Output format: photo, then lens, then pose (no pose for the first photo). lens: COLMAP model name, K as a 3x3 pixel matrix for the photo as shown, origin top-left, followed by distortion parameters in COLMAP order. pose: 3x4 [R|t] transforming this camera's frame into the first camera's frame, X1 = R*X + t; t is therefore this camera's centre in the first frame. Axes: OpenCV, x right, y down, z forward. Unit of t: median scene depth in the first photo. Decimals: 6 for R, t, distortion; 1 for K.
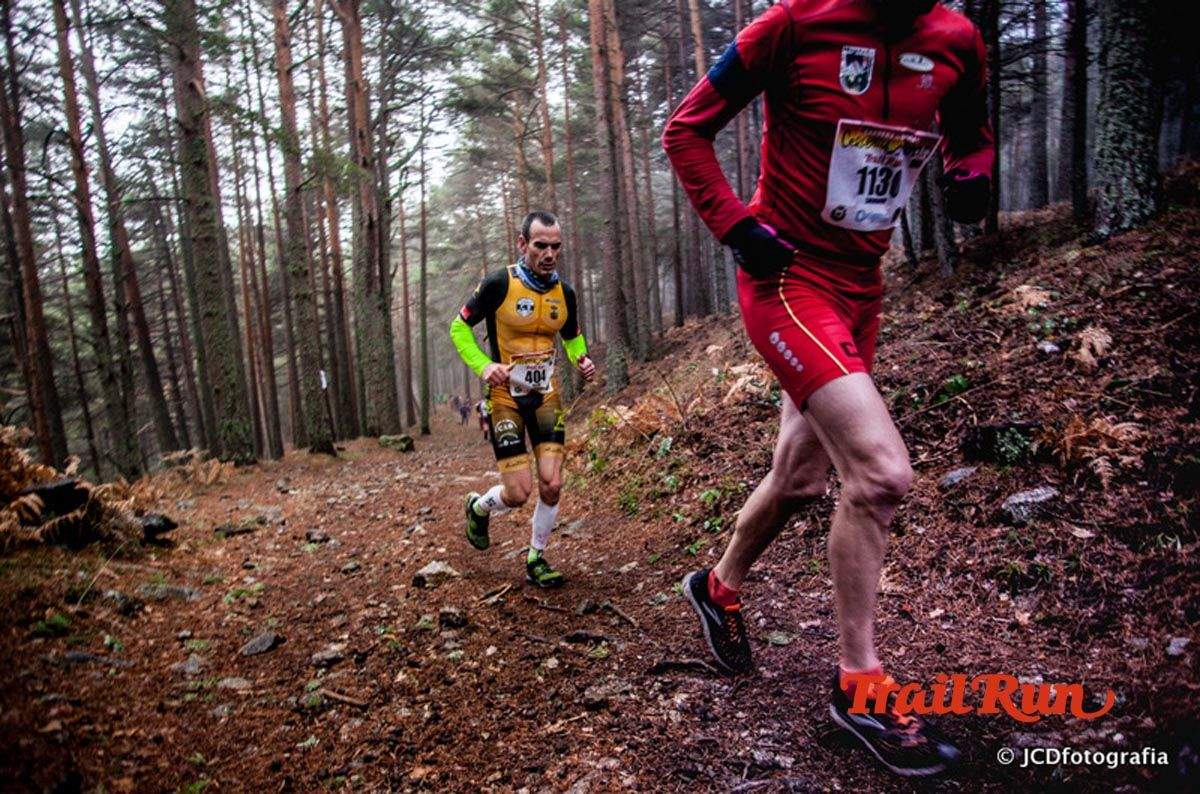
lens RADIAL K [[731.4, 0, 606.5], [0, 731.4, 405.1], [0, 0, 1]] dist [-0.091786, 0.050147]
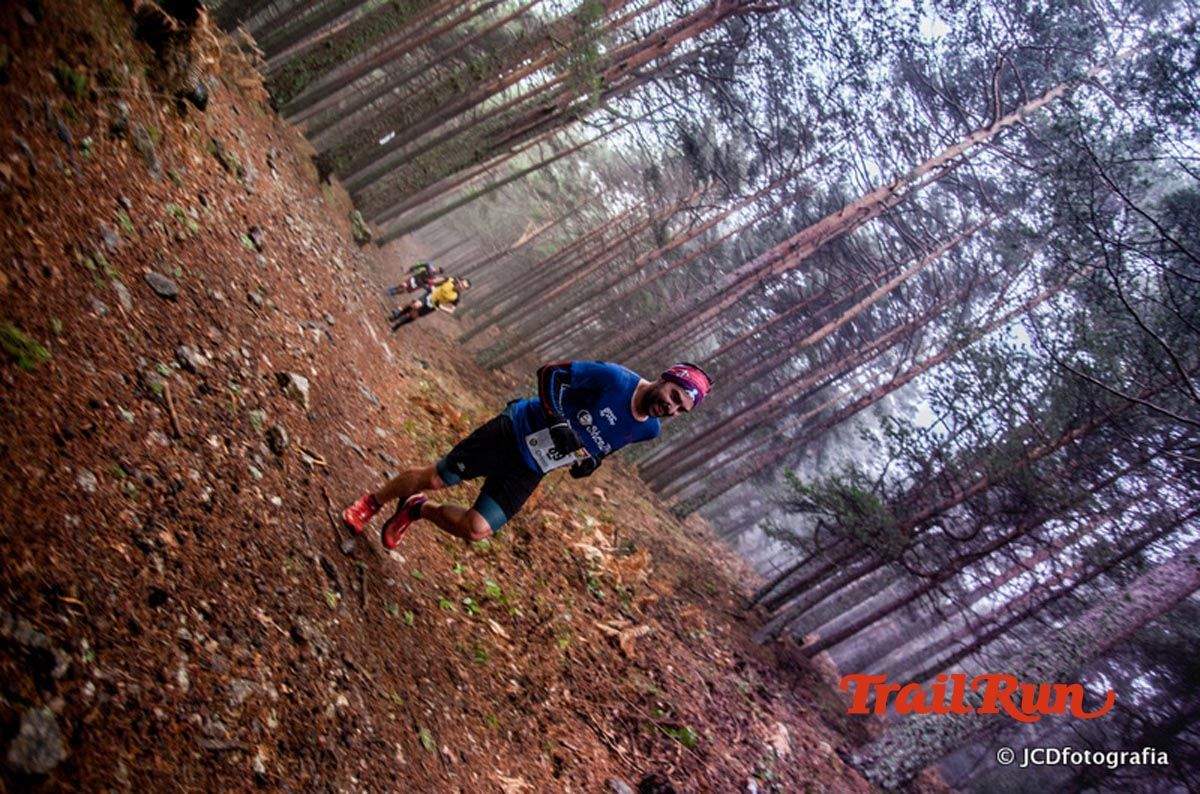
lens RADIAL K [[733.5, 0, 607.4], [0, 733.5, 402.2], [0, 0, 1]] dist [-0.093661, 0.055787]
pose [[0.445066, 0.890705, 0.092523, -0.107867], [-0.879866, 0.454177, -0.139852, 0.002103], [-0.166589, -0.019165, 0.985840, -0.056531]]
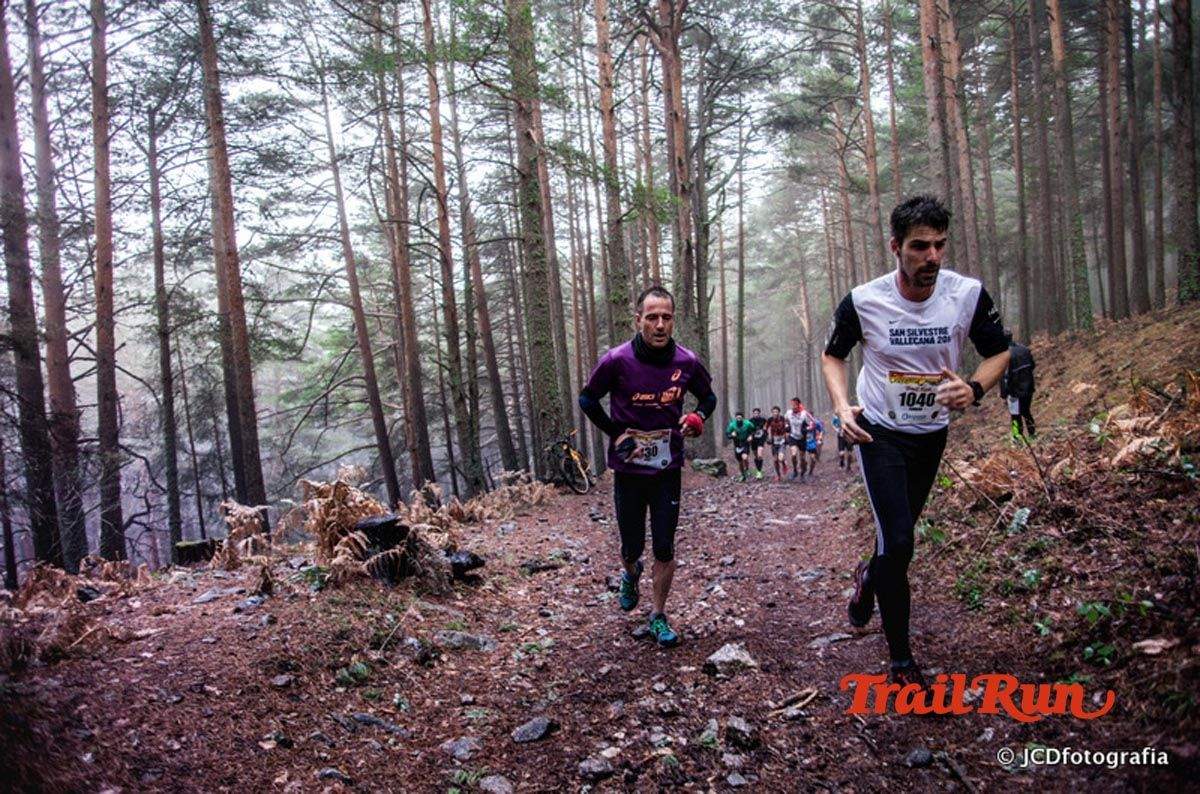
lens RADIAL K [[733.1, 0, 607.8], [0, 733.1, 402.3], [0, 0, 1]] dist [-0.095068, 0.056628]
pose [[0.910322, 0.016575, -0.413569, -0.011737], [-0.027928, 0.999380, -0.021419, -0.050602], [0.412958, 0.031049, 0.910221, 0.120839]]
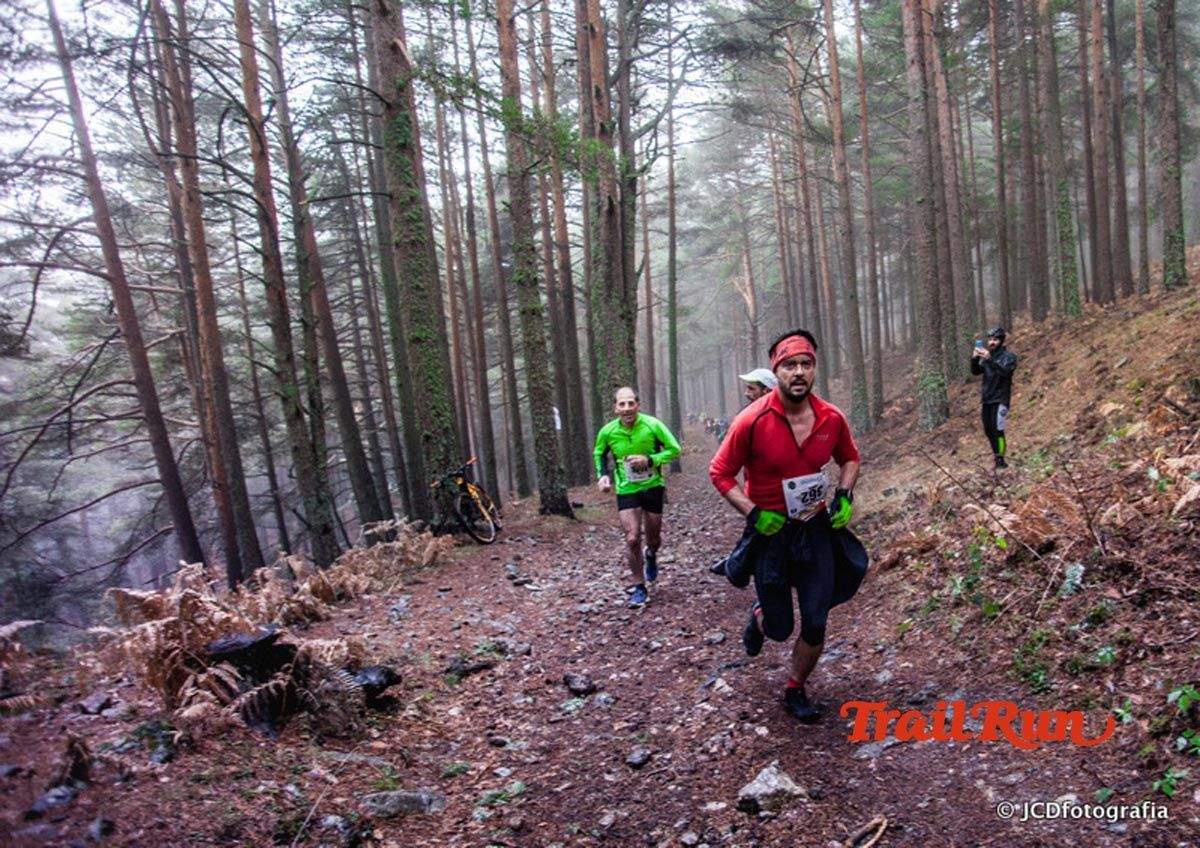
lens RADIAL K [[941.8, 0, 783.7], [0, 941.8, 440.5], [0, 0, 1]] dist [-0.091877, 0.052262]
pose [[0.992810, 0.003597, -0.119646, -0.105368], [-0.001235, 0.999803, 0.019807, -0.109628], [0.119693, -0.019517, 0.992619, 0.107537]]
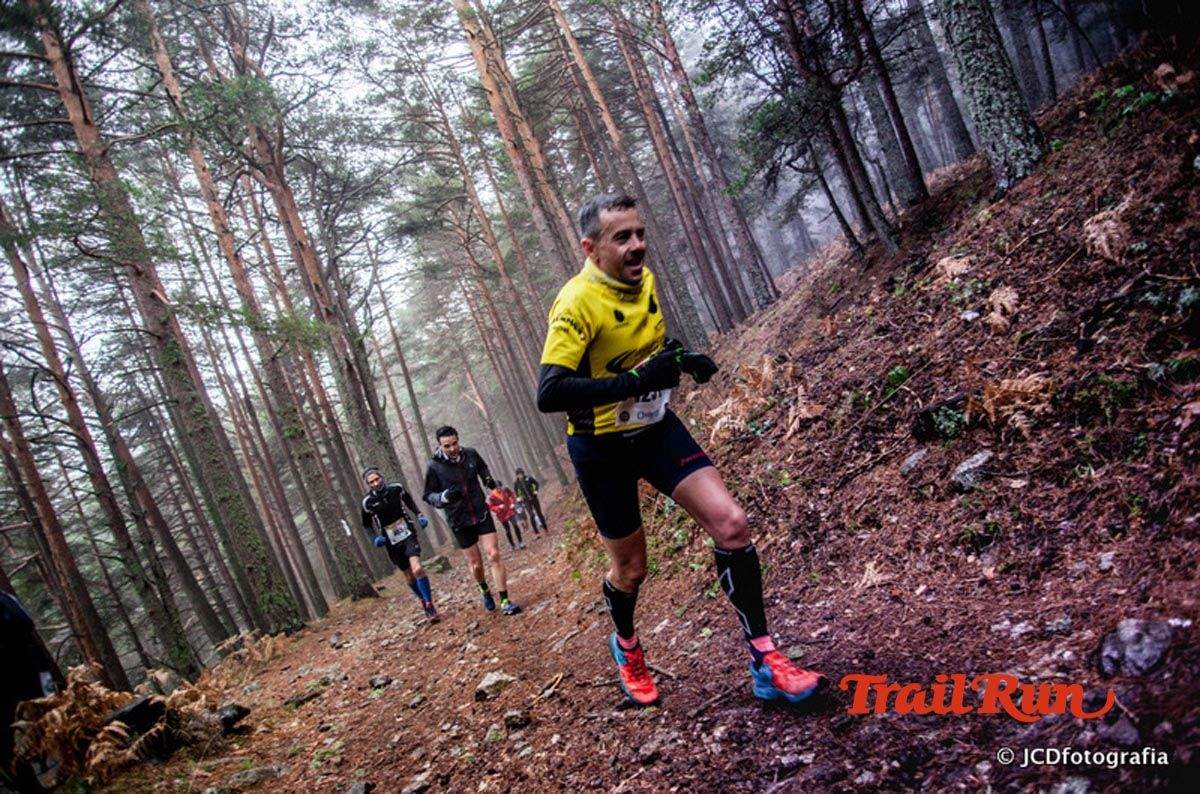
lens RADIAL K [[733.1, 0, 606.7], [0, 733.1, 404.4], [0, 0, 1]] dist [-0.092035, 0.053649]
pose [[0.955322, -0.295565, -0.000705, 0.042325], [0.294426, 0.951844, -0.085480, -0.018510], [0.025936, 0.081453, 0.996340, -0.085062]]
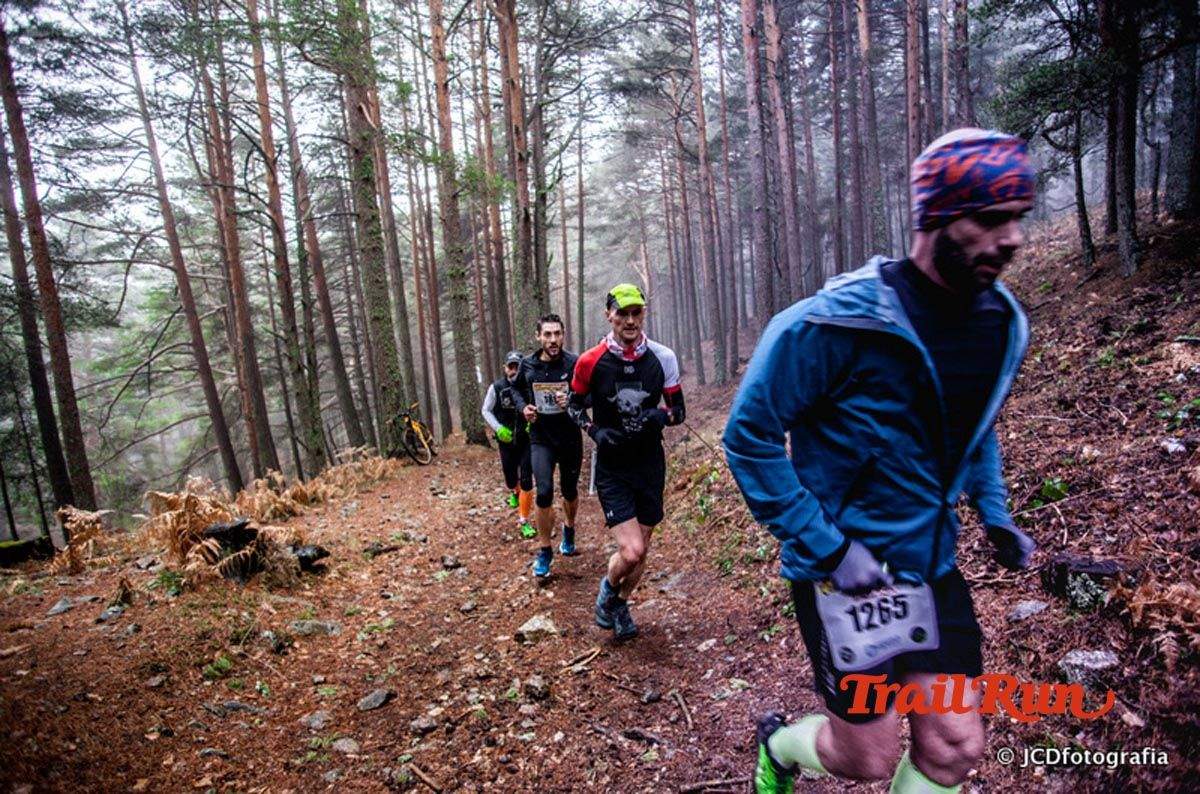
lens RADIAL K [[732.4, 0, 607.0], [0, 732.4, 403.2], [0, 0, 1]] dist [-0.092097, 0.051218]
pose [[0.975713, 0.018423, -0.218277, 0.093241], [-0.009099, 0.999006, 0.043645, -0.142881], [0.218864, -0.040599, 0.974910, -0.030794]]
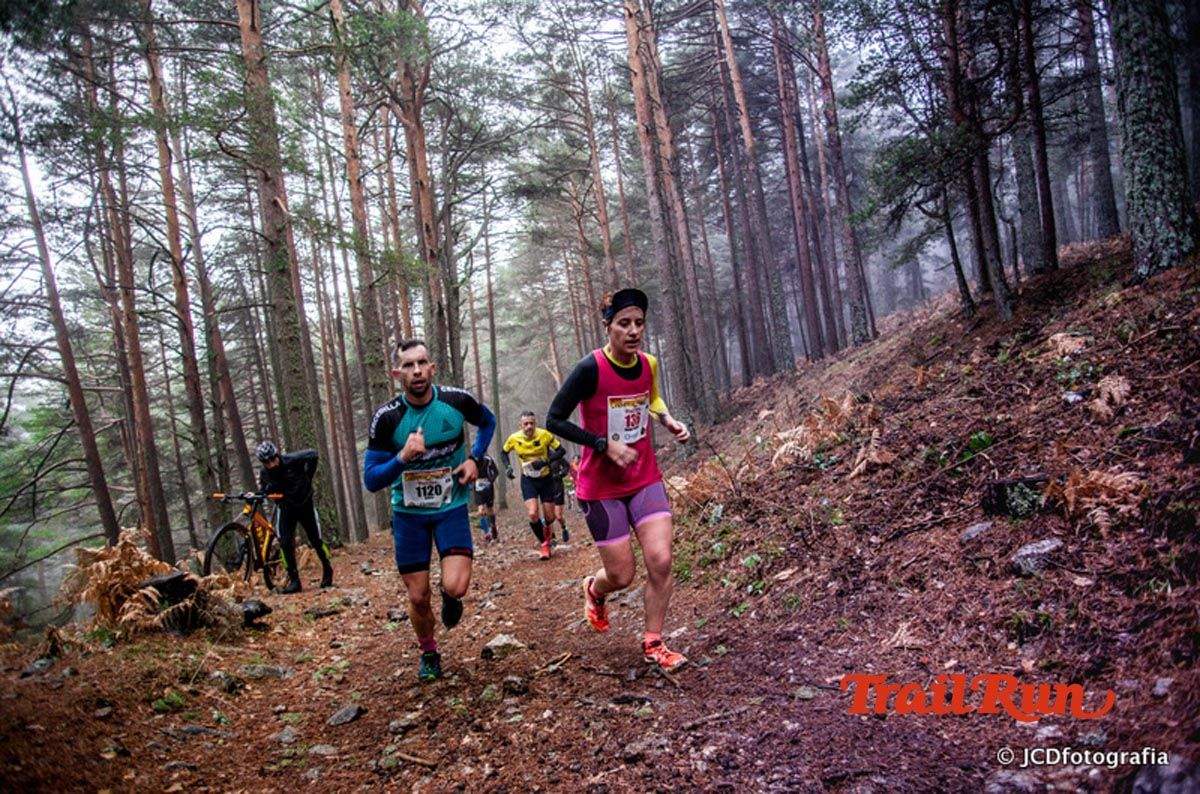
lens RADIAL K [[733.1, 0, 606.7], [0, 733.1, 404.4], [0, 0, 1]] dist [-0.092035, 0.053649]
pose [[0.992670, -0.069400, -0.098943, 0.045666], [0.060269, 0.993891, -0.092459, -0.014146], [0.104755, 0.085818, 0.990788, -0.076654]]
